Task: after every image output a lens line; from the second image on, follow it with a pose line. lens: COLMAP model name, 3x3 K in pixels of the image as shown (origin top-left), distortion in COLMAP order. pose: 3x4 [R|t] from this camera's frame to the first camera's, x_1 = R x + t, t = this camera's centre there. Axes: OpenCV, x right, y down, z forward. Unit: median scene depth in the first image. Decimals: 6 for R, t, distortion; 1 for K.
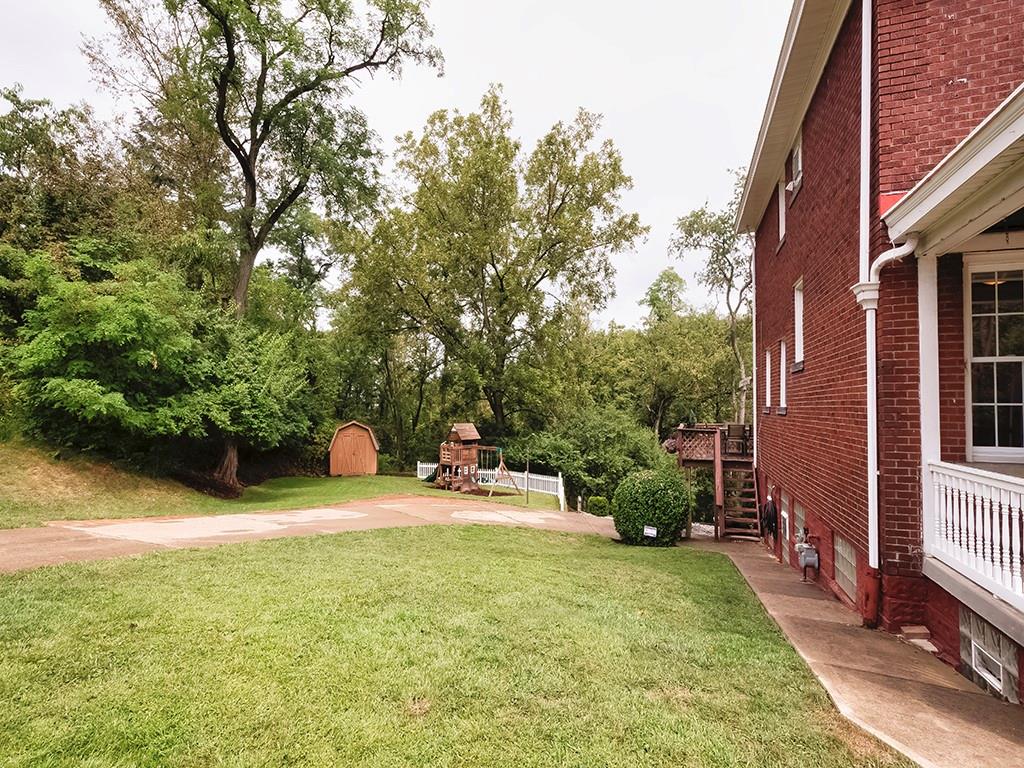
lens RADIAL K [[505.2, 0, 520.7], [0, 505.2, 389.5], [0, 0, 1]] dist [0.009679, -0.002095]
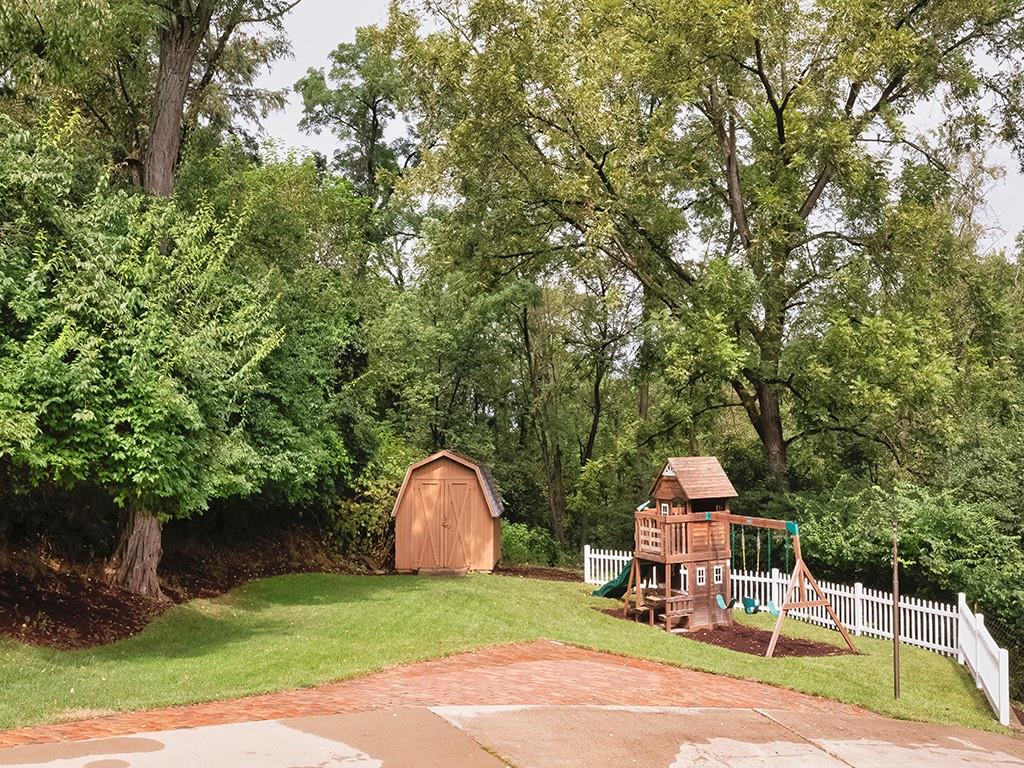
lens RADIAL K [[1018.7, 0, 515.6], [0, 1018.7, 386.8], [0, 0, 1]] dist [0.027685, 0.000748]
pose [[0.961984, -0.011572, -0.272861, -0.024241], [0.009892, 0.999923, -0.007529, 0.014172], [0.272927, 0.004543, 0.962024, 0.165377]]
